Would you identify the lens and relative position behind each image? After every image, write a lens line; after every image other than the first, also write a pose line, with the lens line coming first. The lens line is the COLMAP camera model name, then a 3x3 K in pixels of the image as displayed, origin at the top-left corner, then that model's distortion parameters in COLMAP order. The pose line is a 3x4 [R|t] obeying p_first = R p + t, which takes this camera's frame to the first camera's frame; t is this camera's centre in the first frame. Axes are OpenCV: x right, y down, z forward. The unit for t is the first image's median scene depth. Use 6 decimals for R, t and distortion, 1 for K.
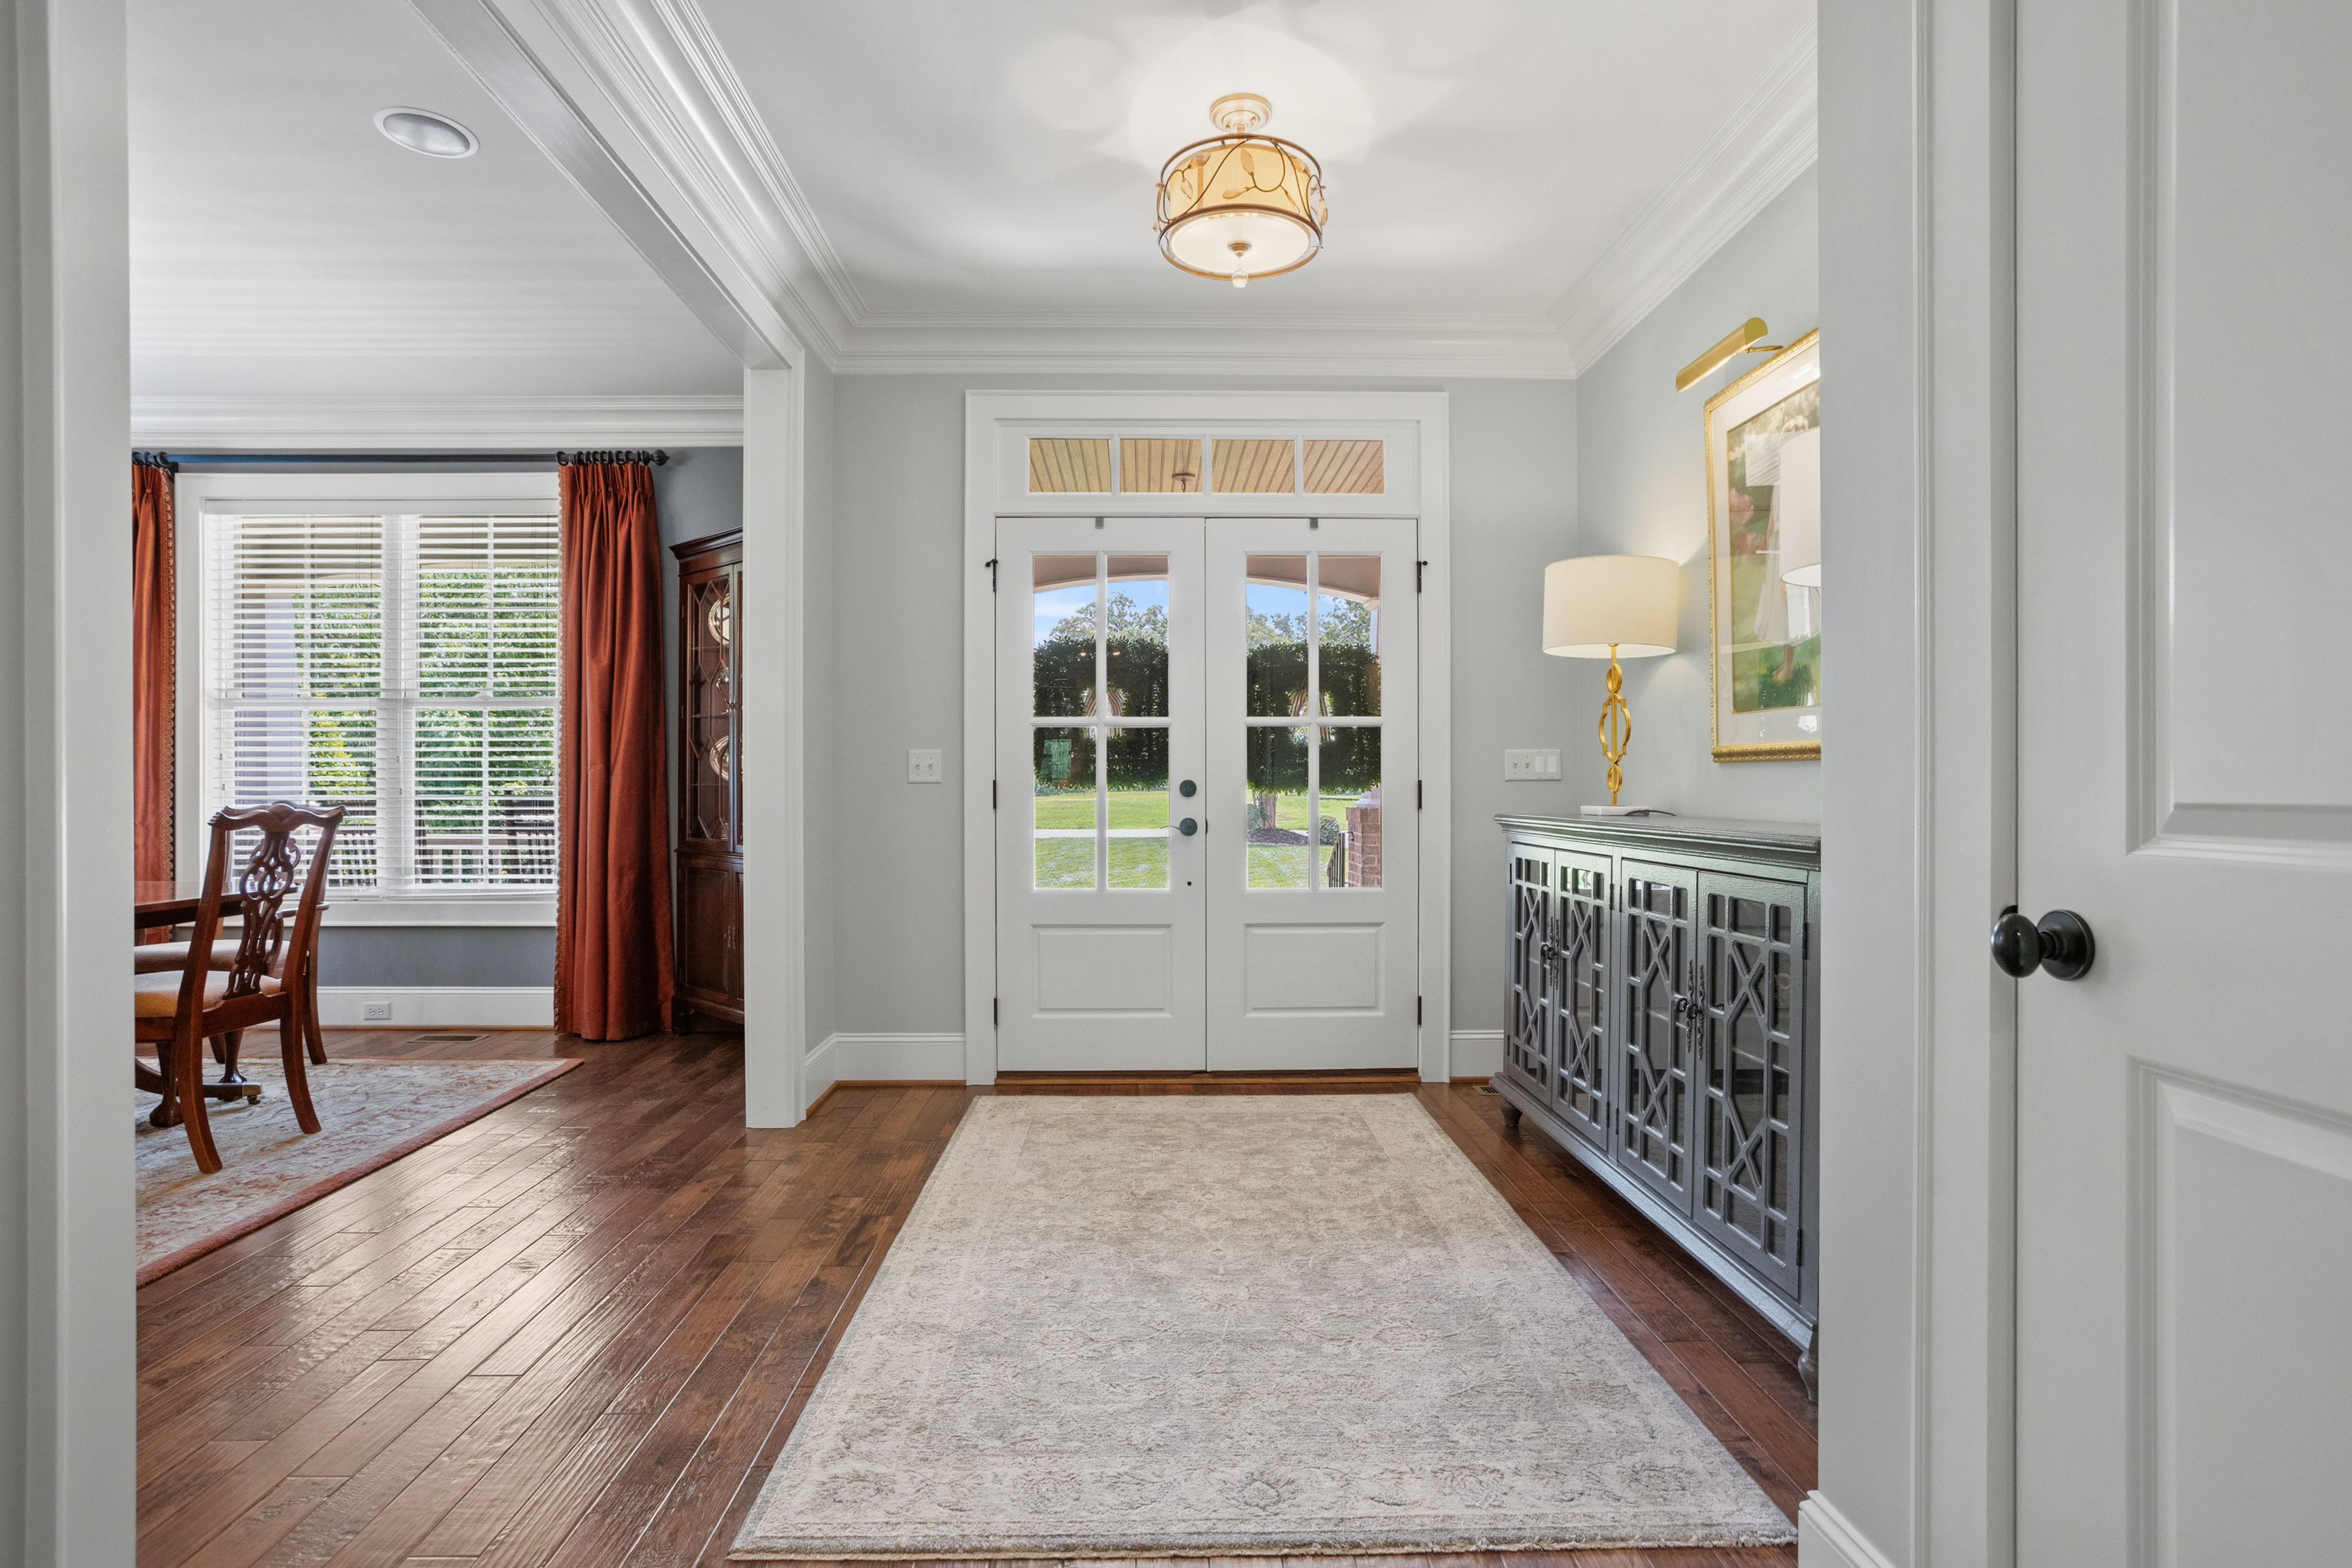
lens RADIAL K [[1176.9, 0, 1176.0], [0, 1176.9, 784.0], [0, 0, 1]] dist [-0.077604, 0.038816]
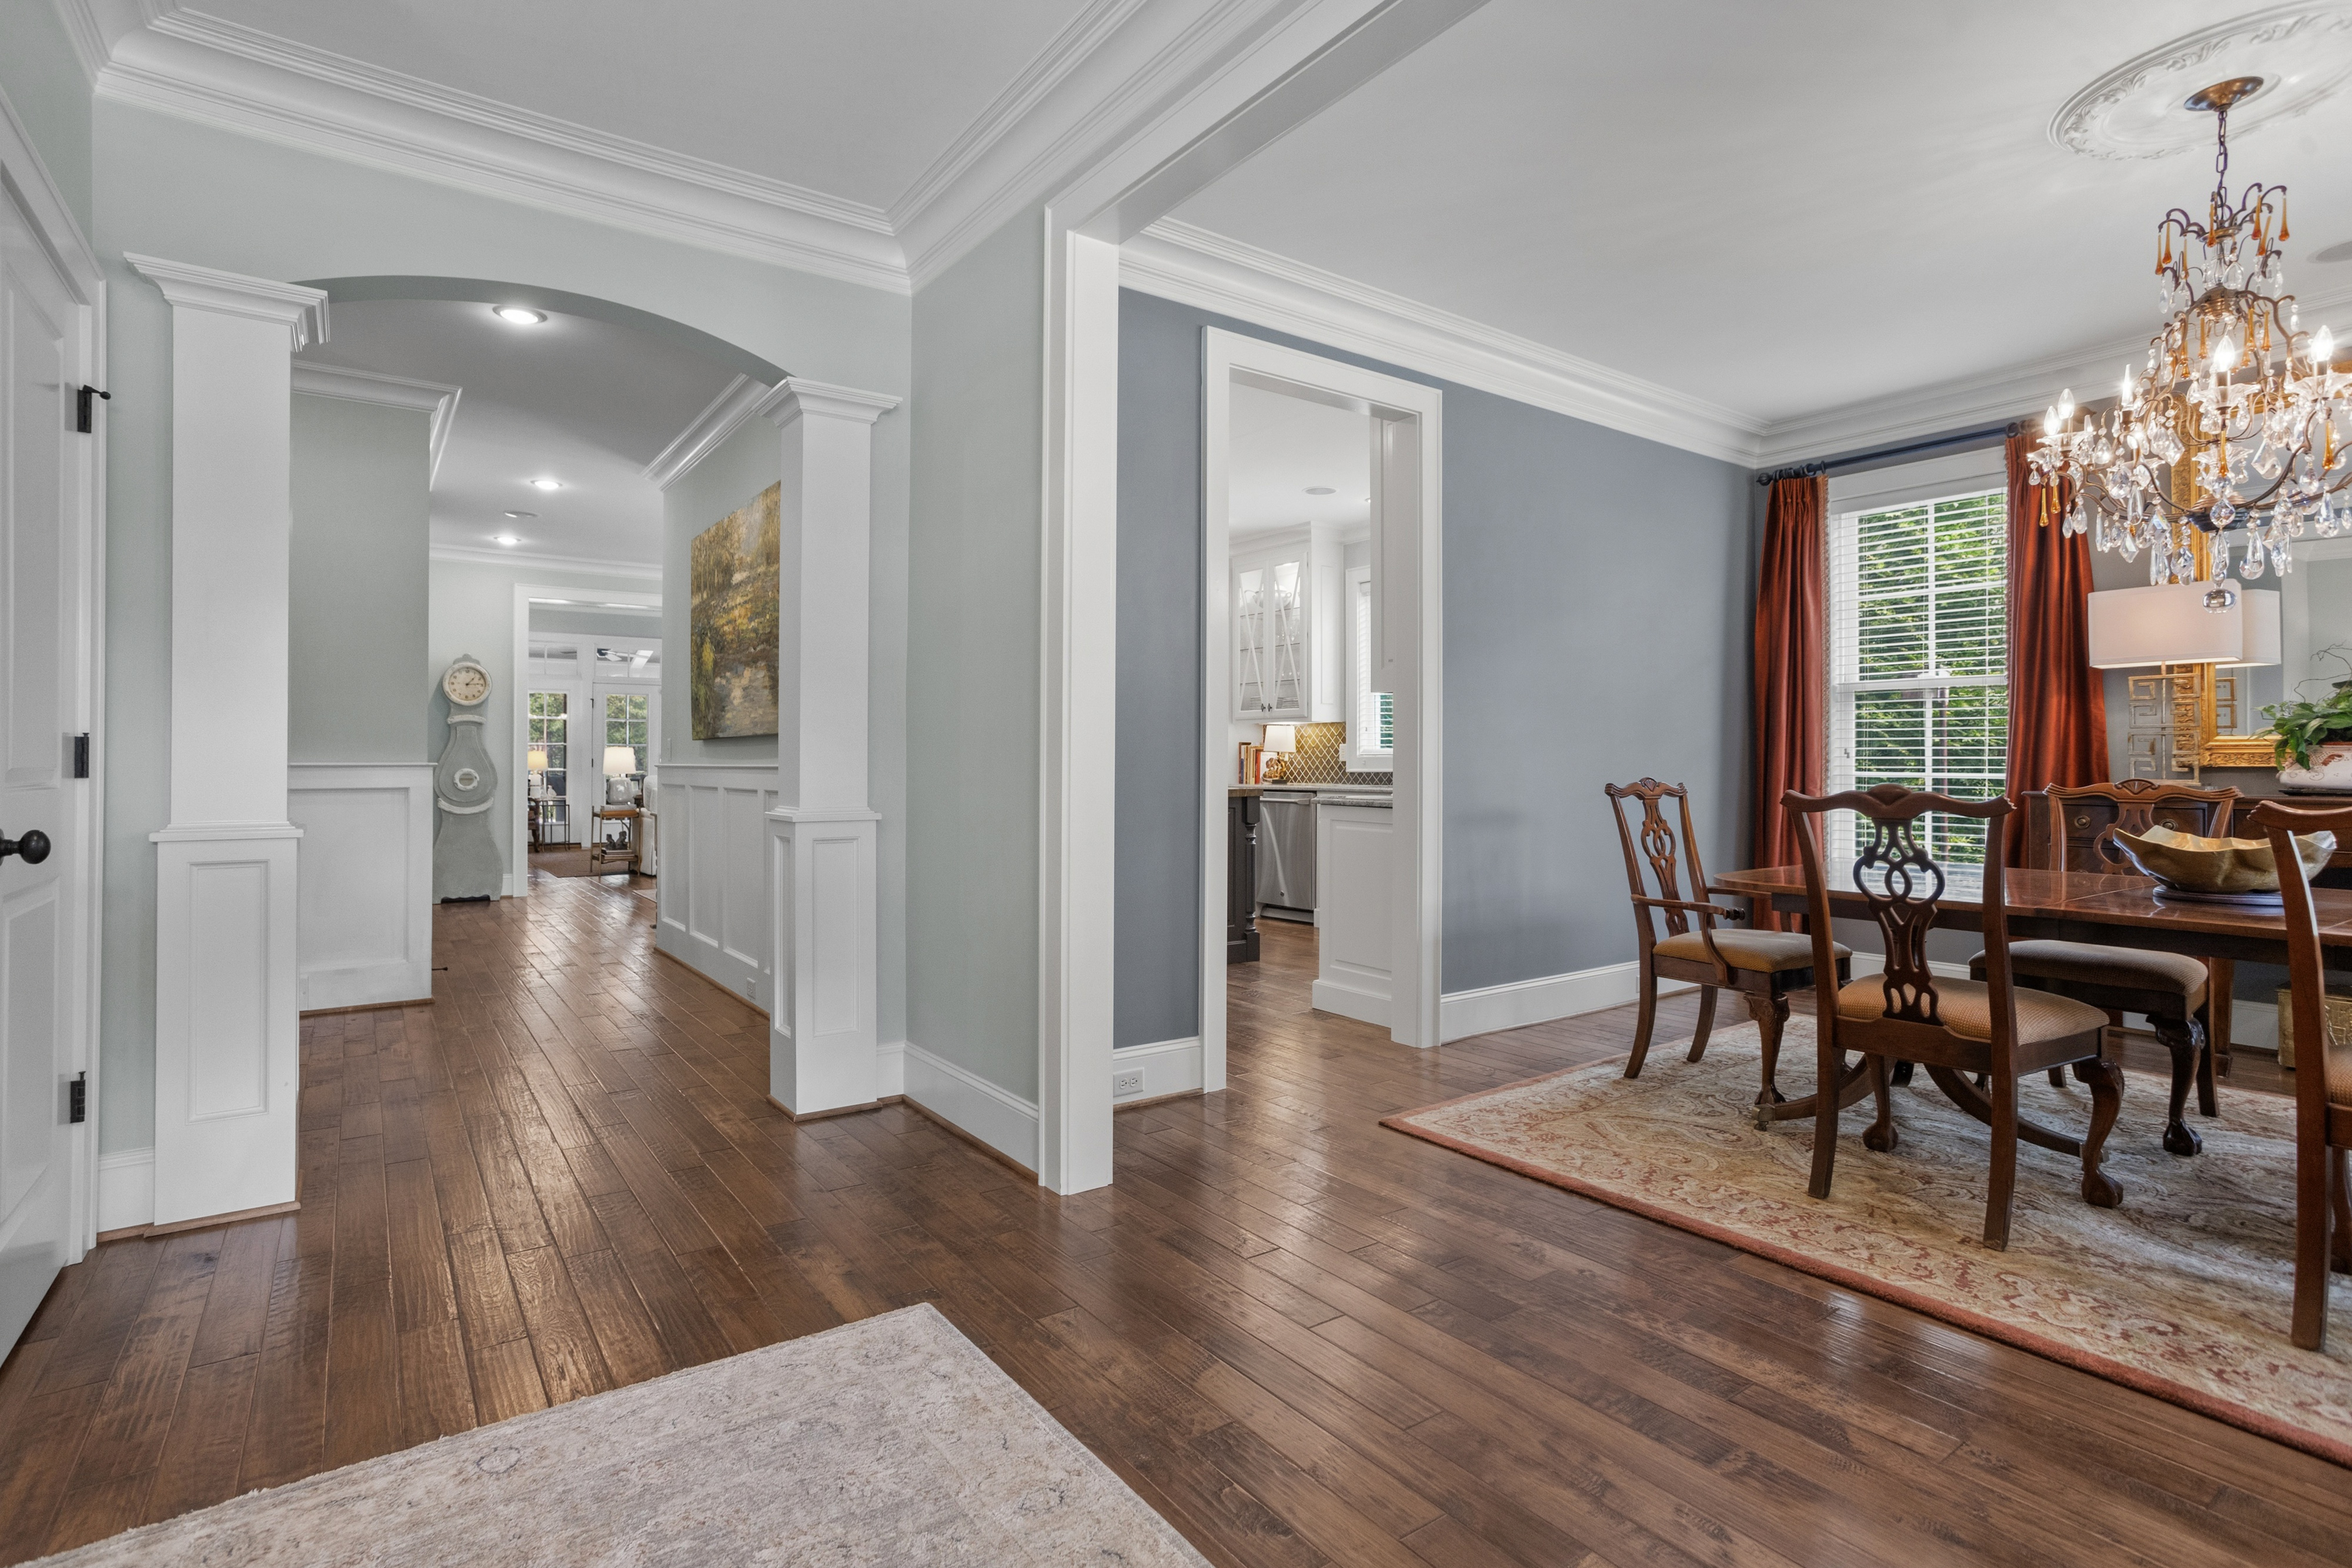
lens RADIAL K [[1145.5, 0, 1149.5], [0, 1145.5, 766.2], [0, 0, 1]] dist [-0.042870, 0.030421]
pose [[-0.832446, 0.001124, -0.554105, 0.050157], [-0.001724, 0.999988, 0.004619, 0.001051], [0.554103, 0.004800, -0.832434, 0.755782]]
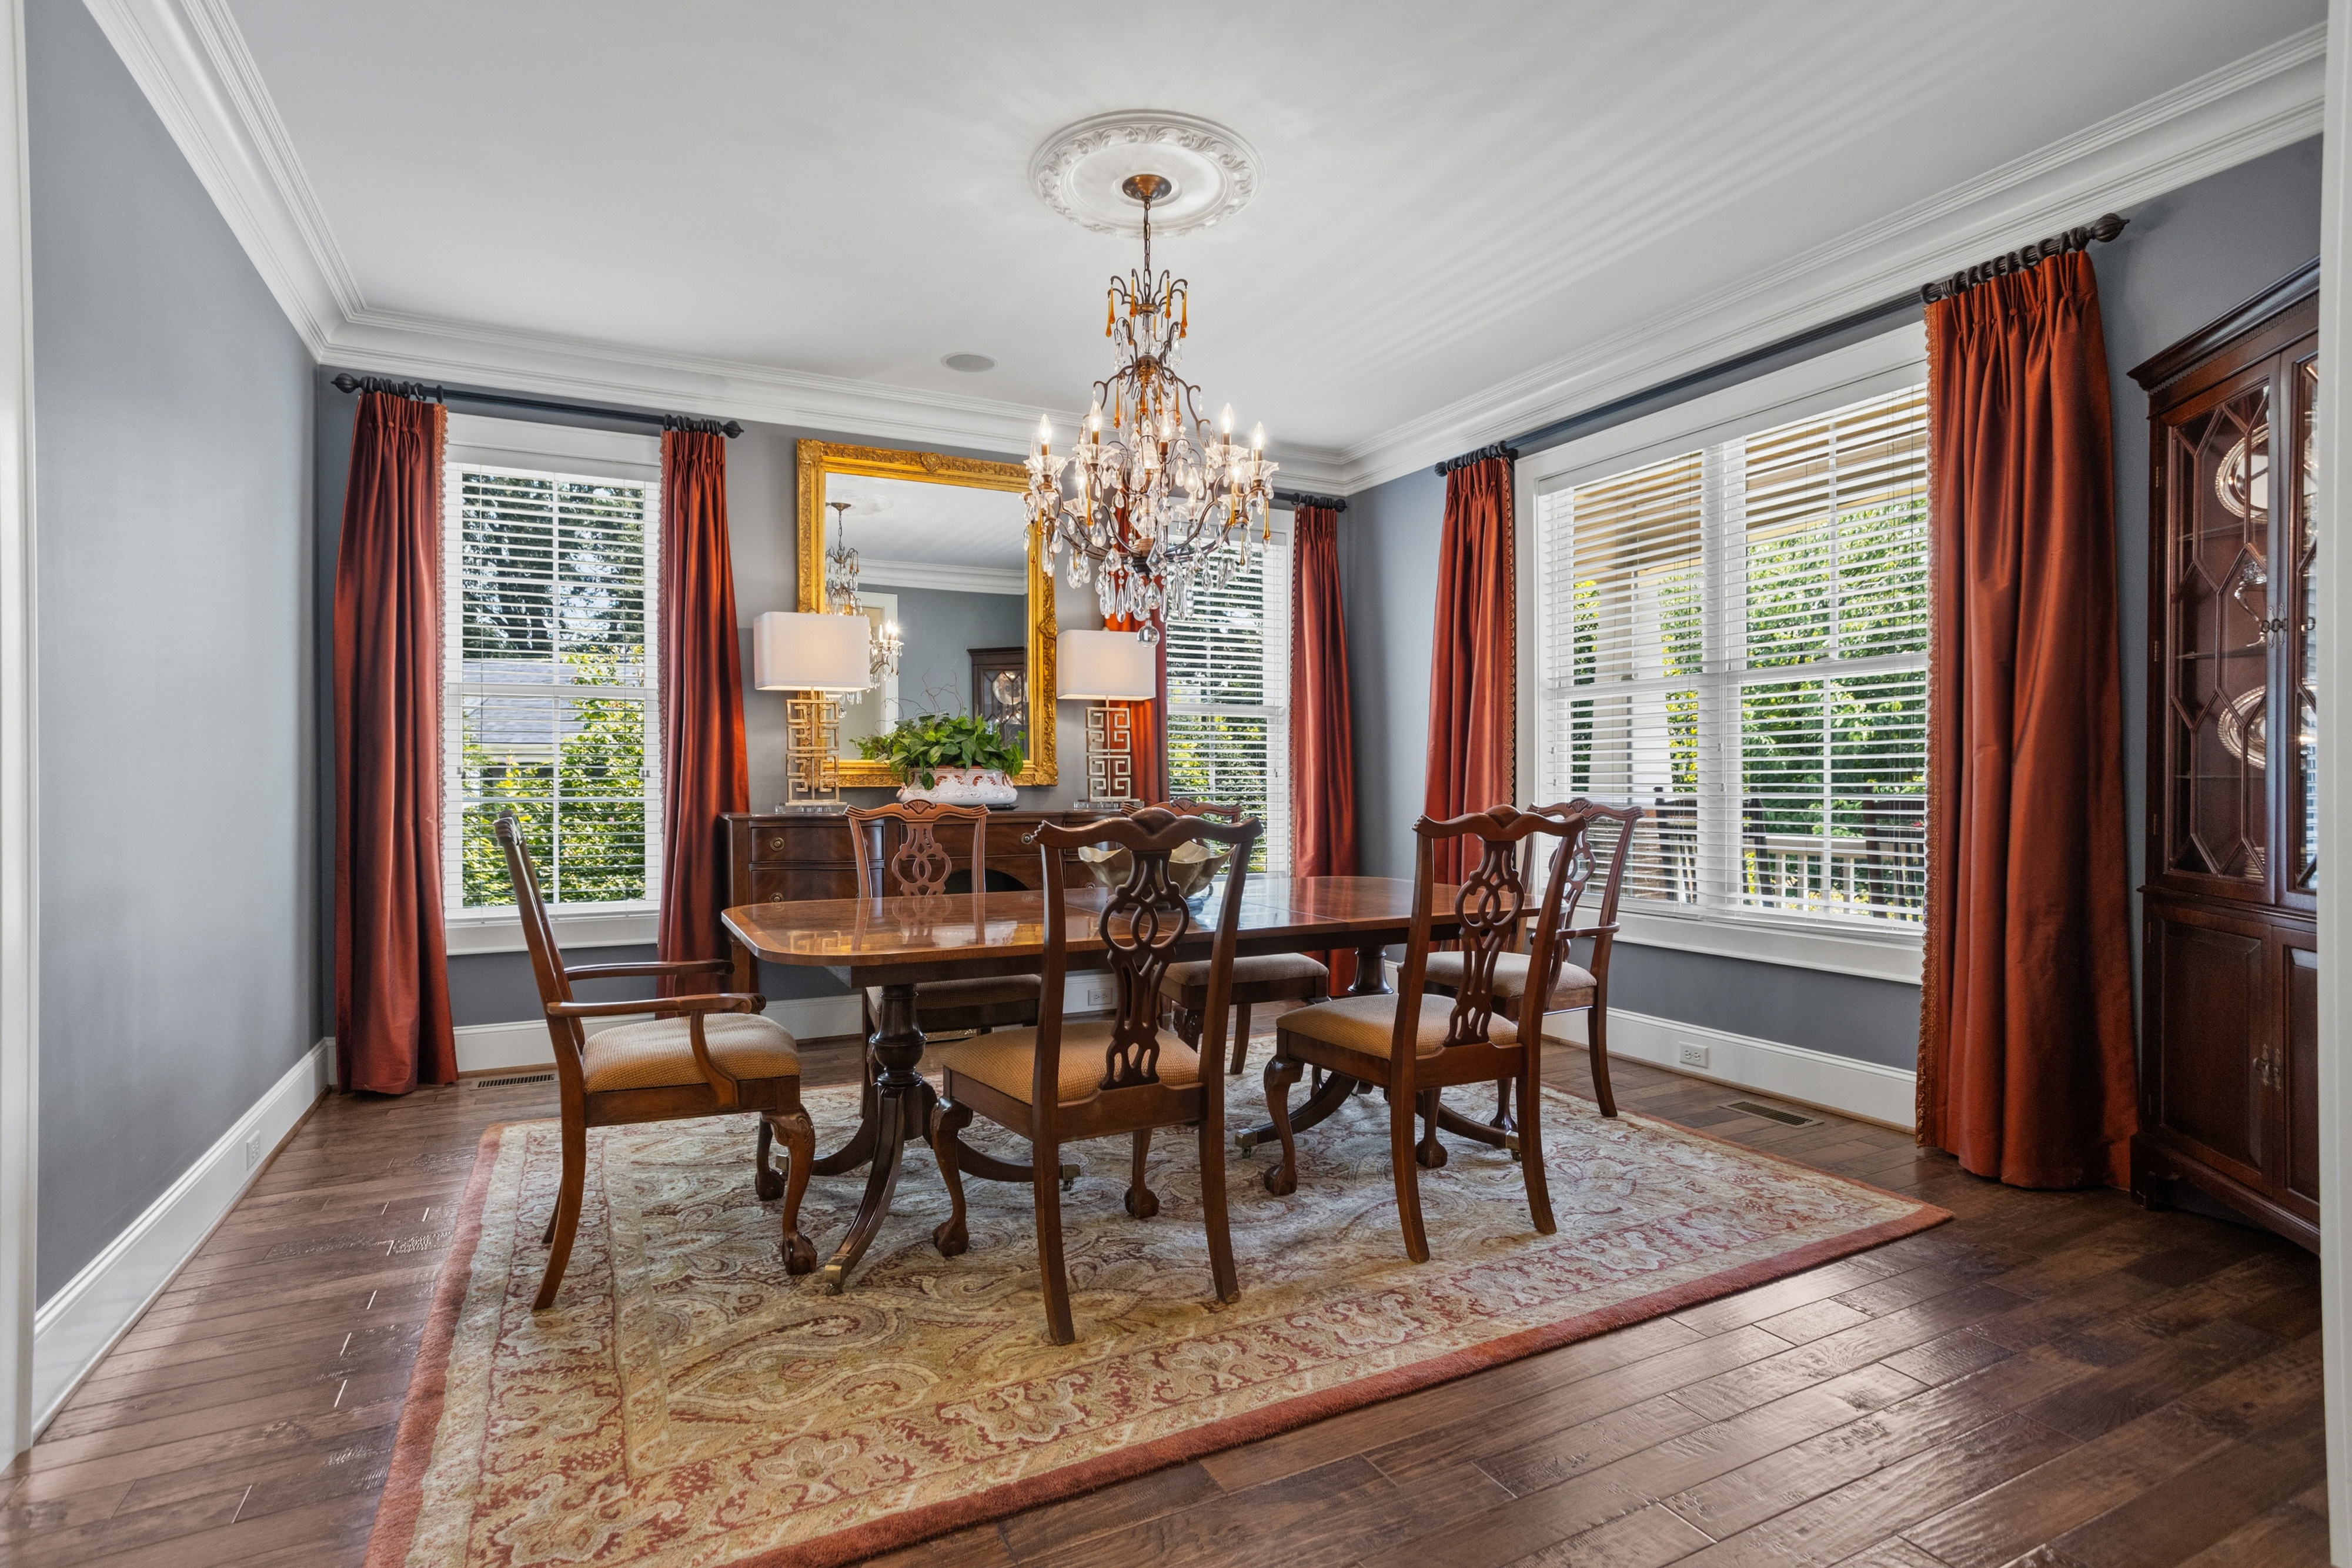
lens RADIAL K [[1153.5, 0, 1158.7], [0, 1153.5, 791.3], [0, 0, 1]] dist [-0.038660, 0.030267]
pose [[0.426346, 0.005716, -0.904542, -0.124712], [0.004200, 0.999957, 0.008299, 0.000736], [0.904550, -0.007338, 0.426304, 0.312691]]
